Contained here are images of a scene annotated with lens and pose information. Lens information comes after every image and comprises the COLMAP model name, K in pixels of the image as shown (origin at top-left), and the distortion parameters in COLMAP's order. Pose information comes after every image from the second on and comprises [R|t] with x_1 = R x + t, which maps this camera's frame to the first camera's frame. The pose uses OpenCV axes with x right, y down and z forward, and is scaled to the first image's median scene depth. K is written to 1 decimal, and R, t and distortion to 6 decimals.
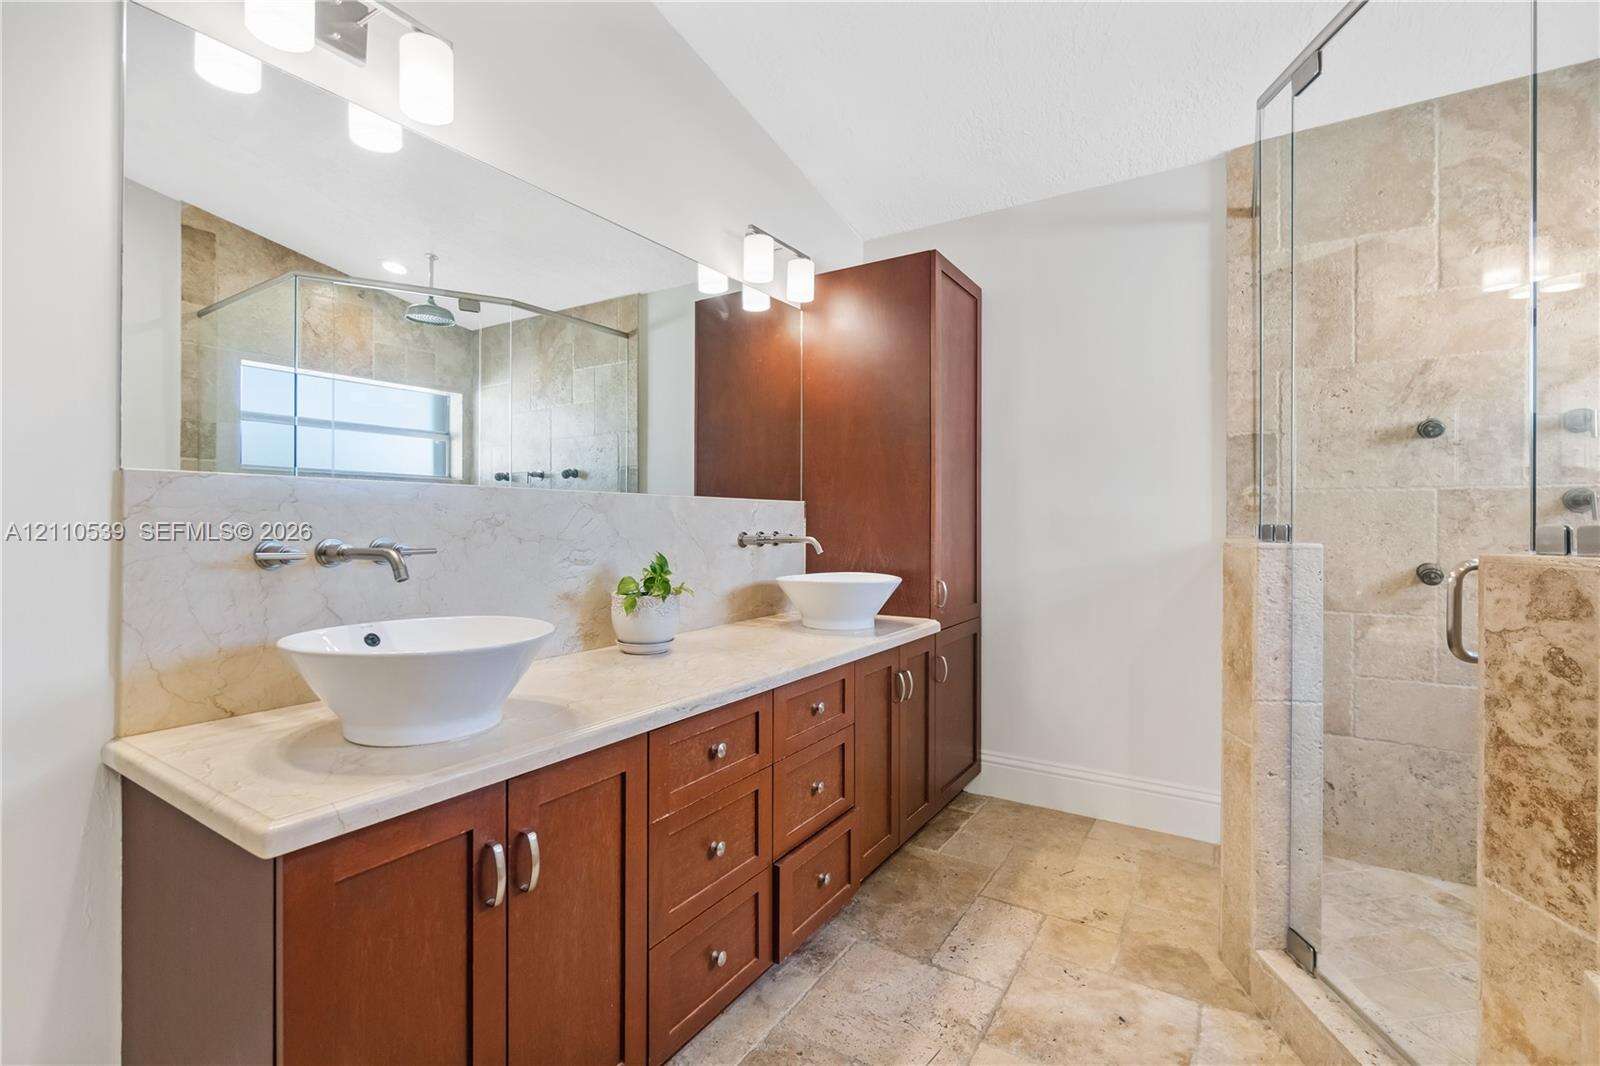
lens RADIAL K [[709.1, 0, 782.9], [0, 709.1, 527.4], [0, 0, 1]] dist [0.007715, -0.000229]
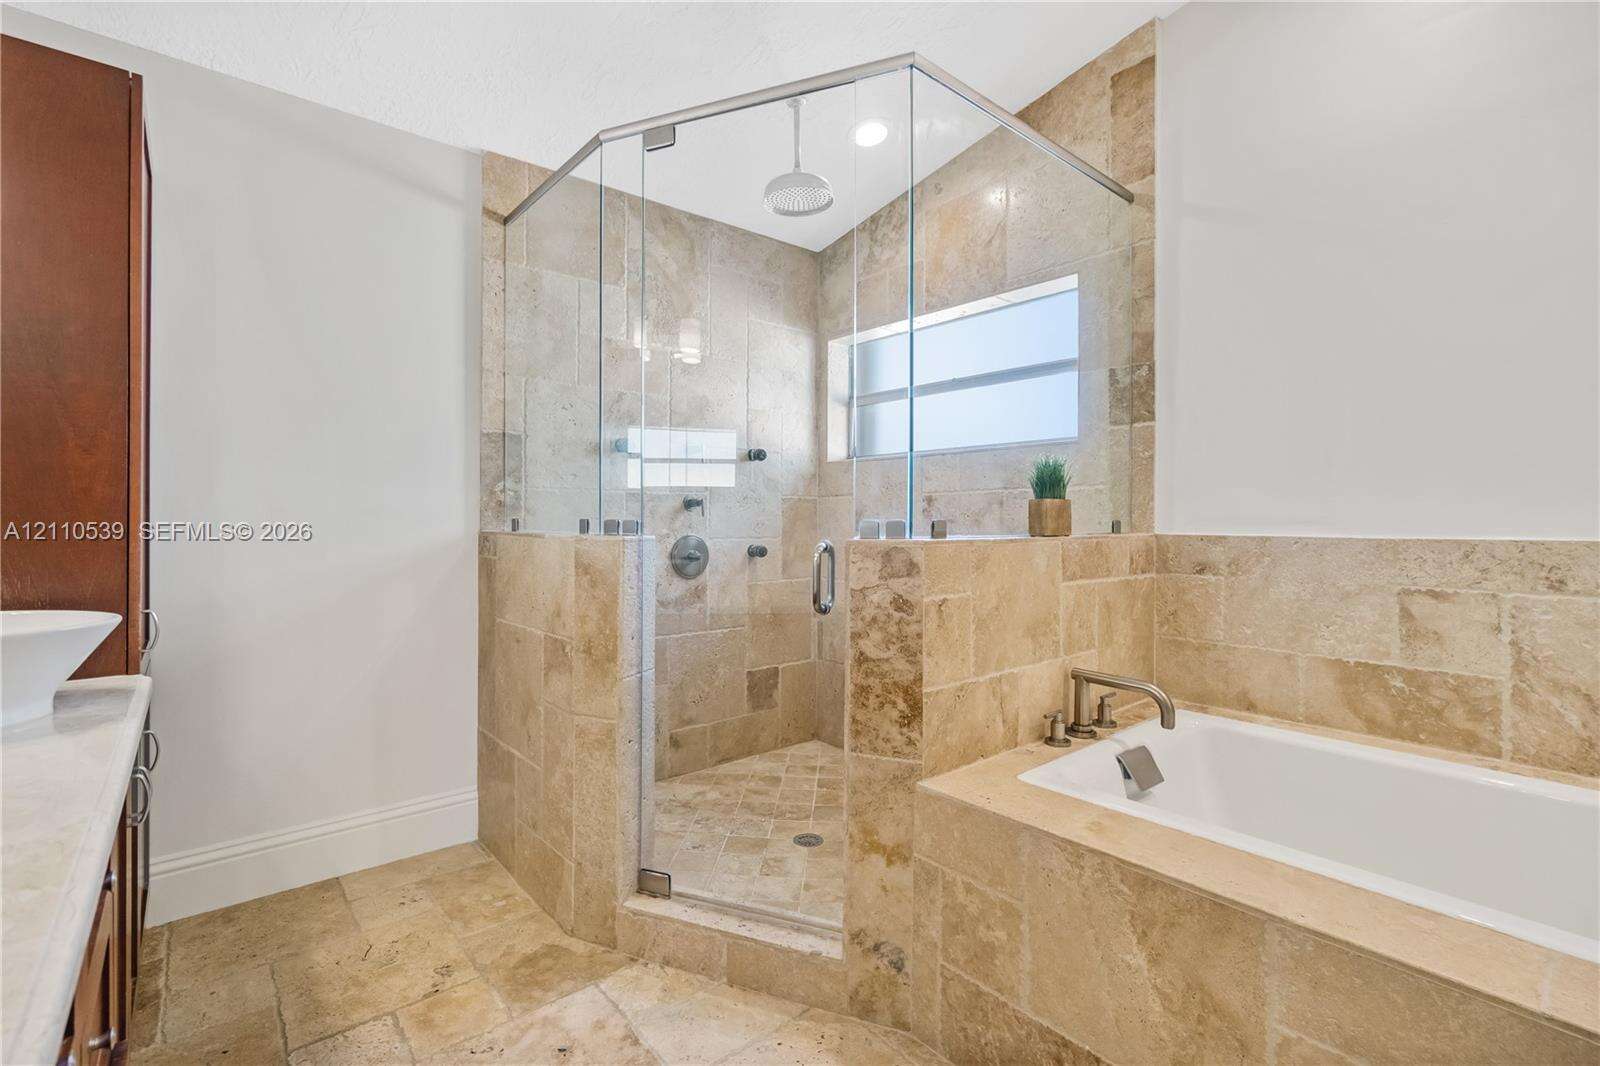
lens RADIAL K [[713.2, 0, 794.8], [0, 713.2, 519.8], [0, 0, 1]] dist [-0.002516, -0.000153]
pose [[0.298844, 0.000223, 0.954302, -0.334169], [0.002317, 0.999997, -0.000959, -0.001769], [-0.954299, 0.002498, 0.298843, 0.445339]]
